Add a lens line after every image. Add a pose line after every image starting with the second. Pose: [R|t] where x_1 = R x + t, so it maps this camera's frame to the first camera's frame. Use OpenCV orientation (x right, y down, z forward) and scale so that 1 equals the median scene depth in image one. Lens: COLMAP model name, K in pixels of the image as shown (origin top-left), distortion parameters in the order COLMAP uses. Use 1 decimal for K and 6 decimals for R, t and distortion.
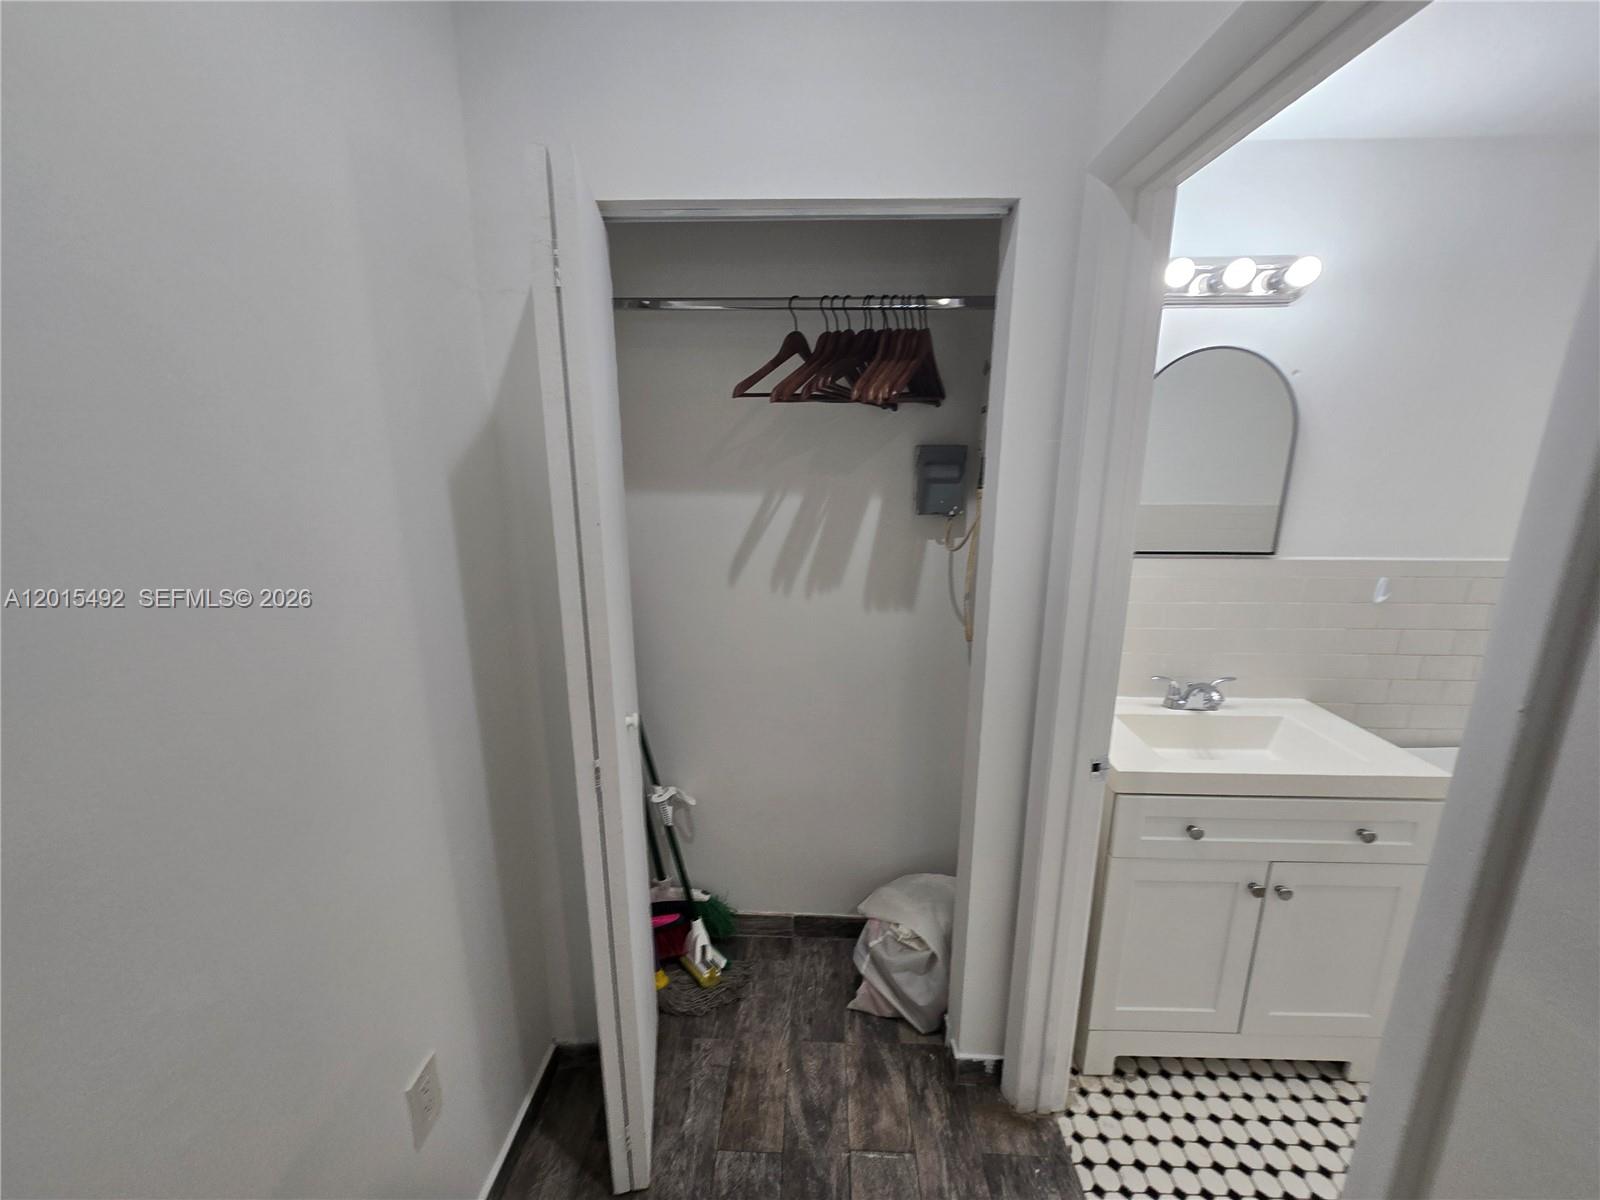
lens RADIAL K [[658.8, 0, 801.7], [0, 658.8, 603.1], [0, 0, 1]] dist [-0.000446, -0.000005]
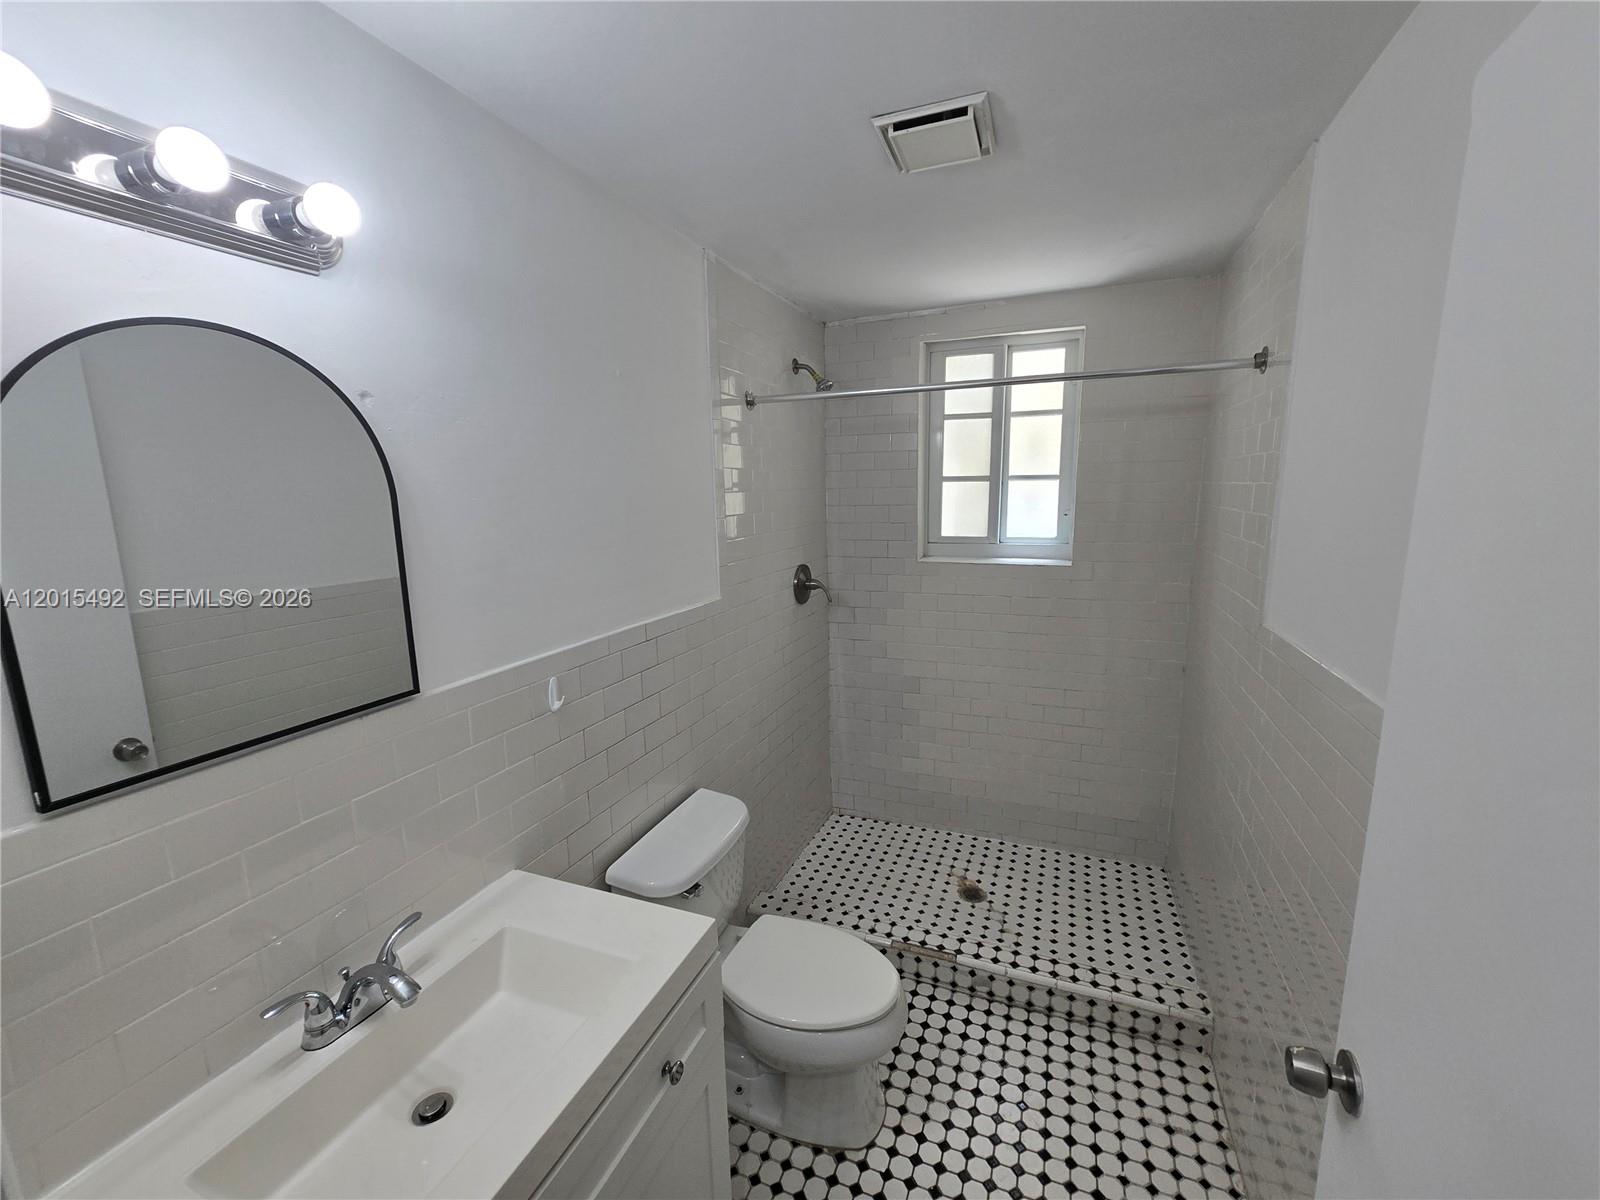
lens RADIAL K [[651.6, 0, 810.0], [0, 651.6, 605.2], [0, 0, 1]] dist [0.000266, 0.000180]
pose [[0.331148, -0.174439, 0.927315, 0.291492], [0.236180, 0.966803, 0.097526, -0.124637], [-0.913543, 0.186717, 0.361354, 0.434654]]
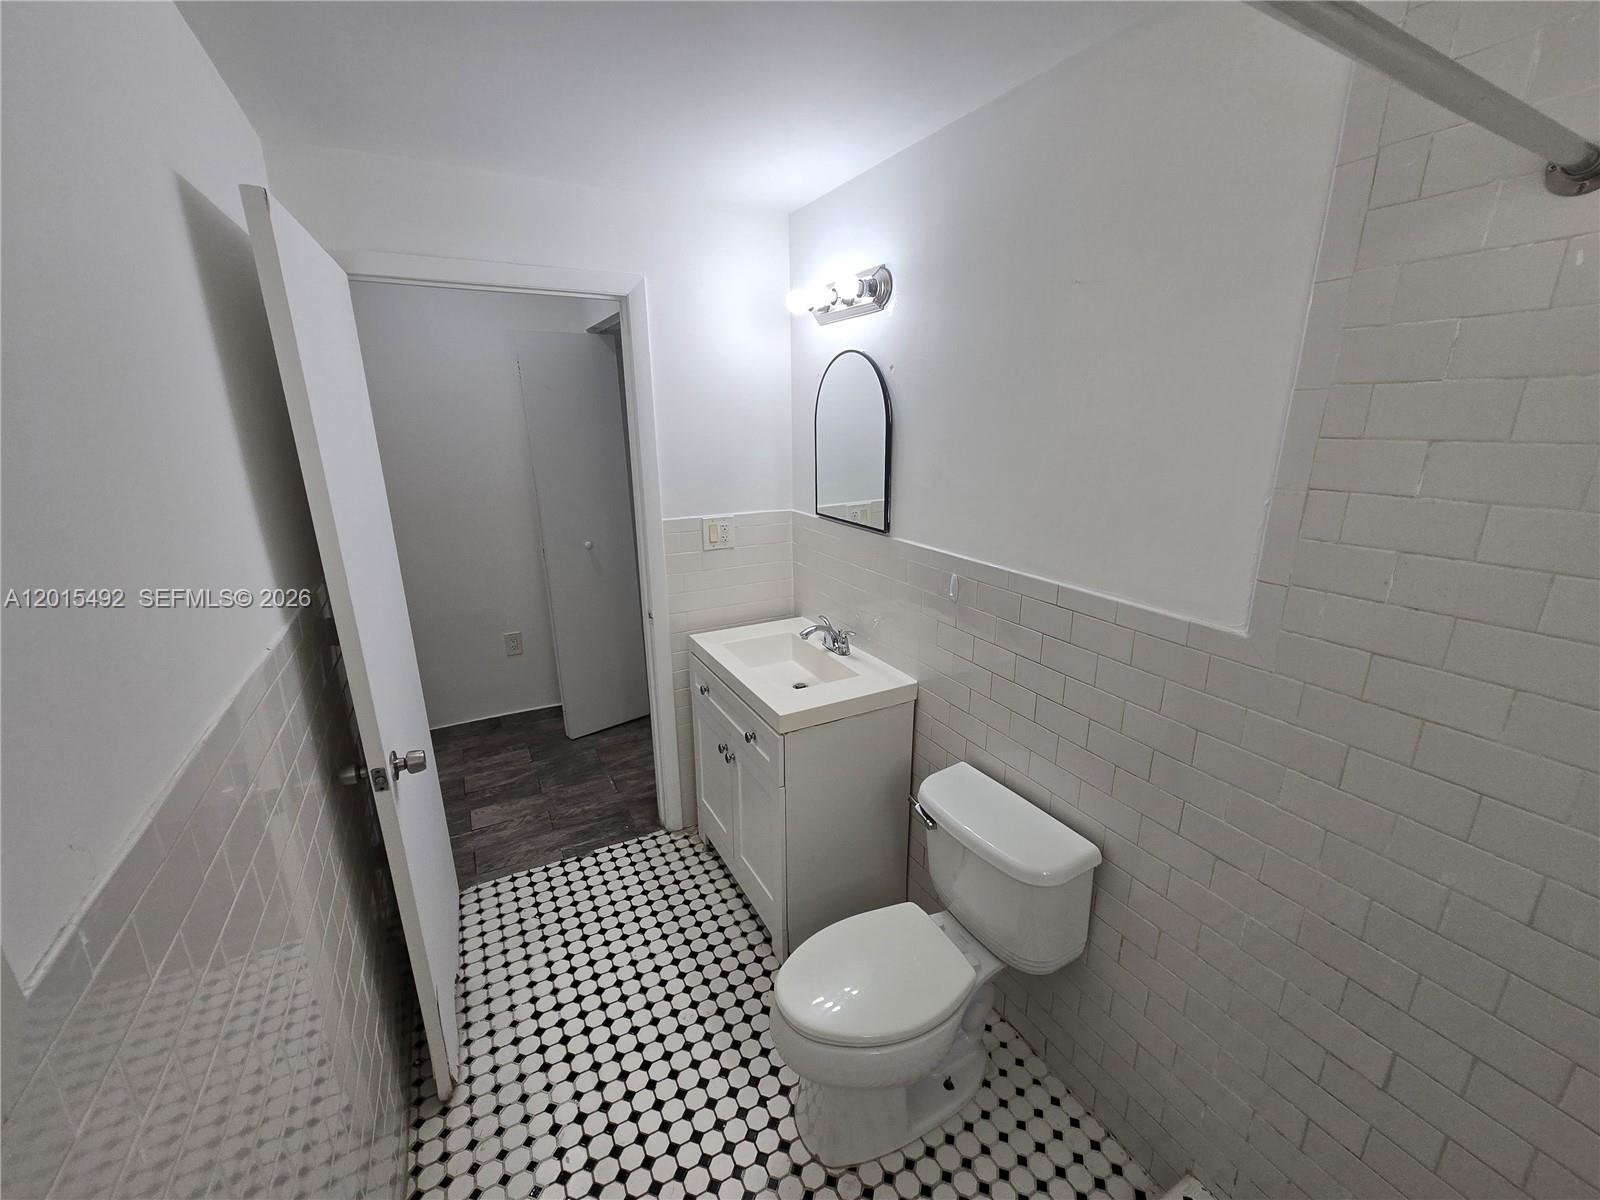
lens RADIAL K [[654.6, 0, 806.6], [0, 654.6, 599.1], [0, 0, 1]] dist [-0.002979, -0.000175]
pose [[0.496809, 0.227997, -0.837376, 1.596444], [-0.201215, 0.968843, 0.144413, -0.097741], [0.844212, 0.096747, 0.527206, 0.316673]]
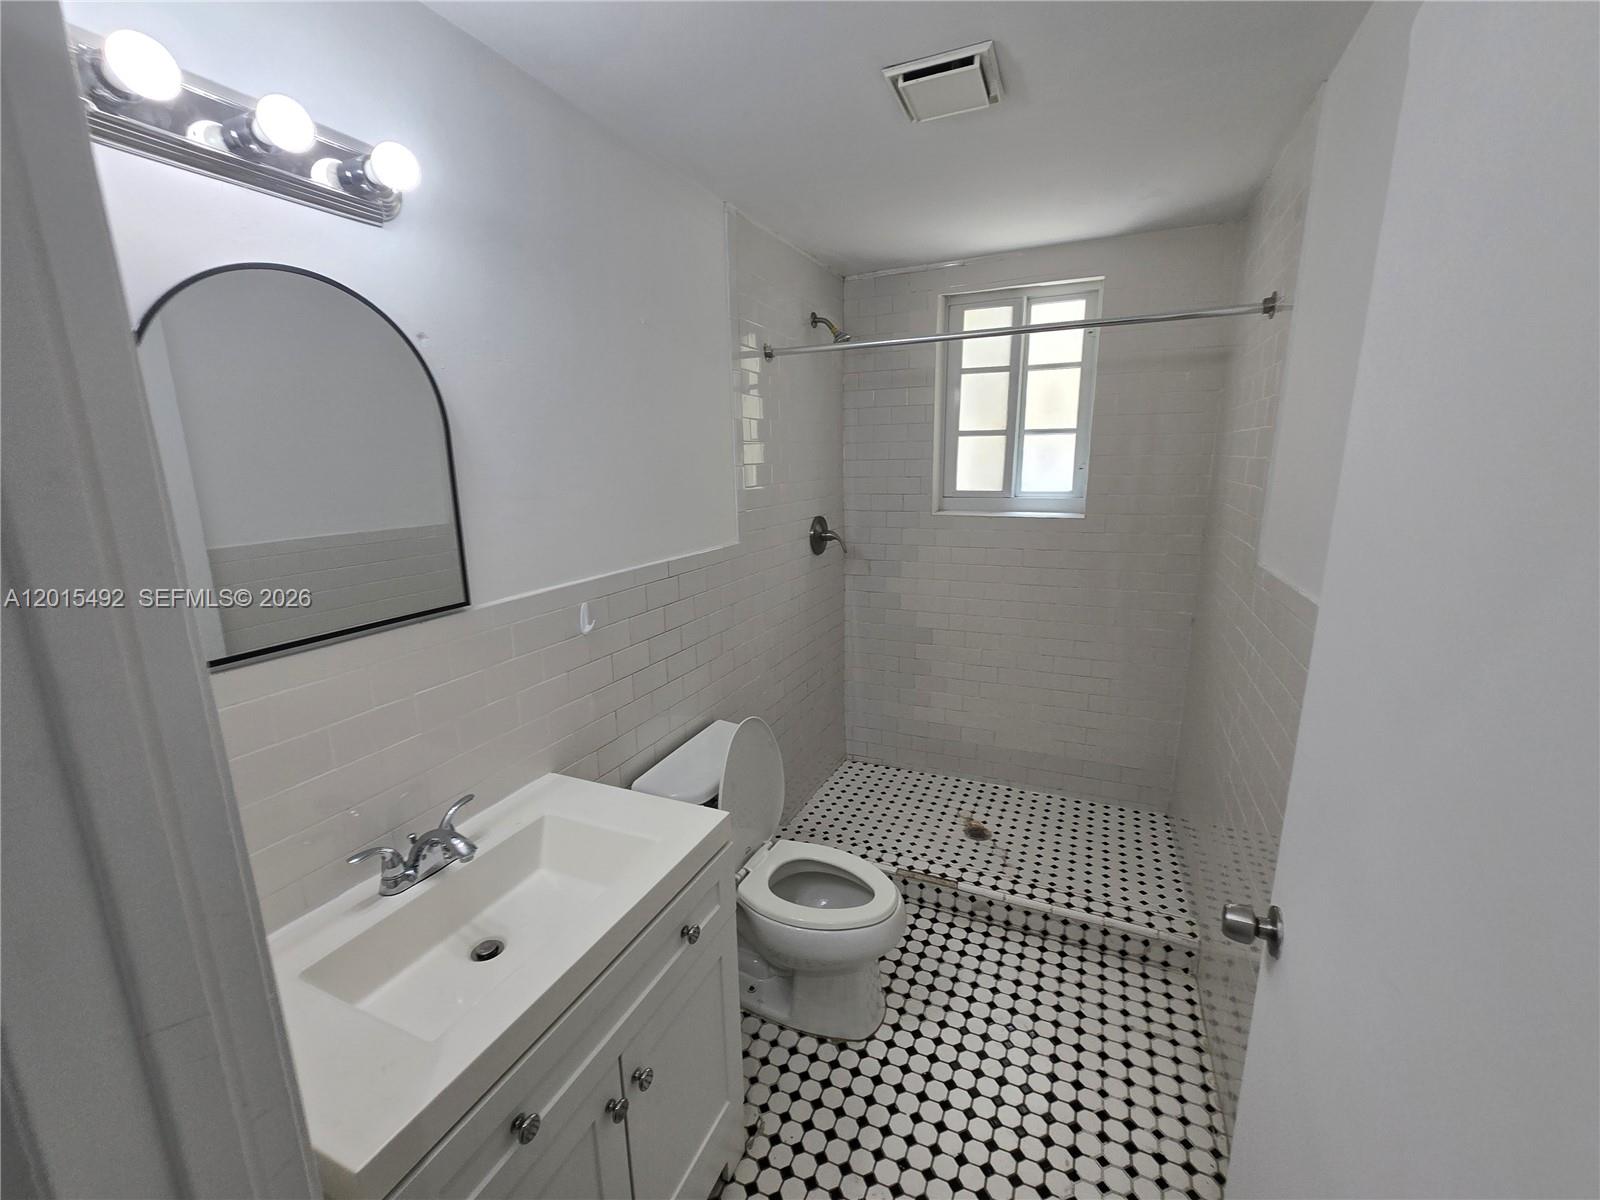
lens RADIAL K [[658.8, 0, 801.7], [0, 658.8, 603.1], [0, 0, 1]] dist [-0.000446, -0.000005]
pose [[0.376945, -0.208469, 0.902471, 0.226637], [0.230295, 0.964839, 0.126686, -0.082292], [-0.897149, 0.160081, 0.411701, 0.402363]]
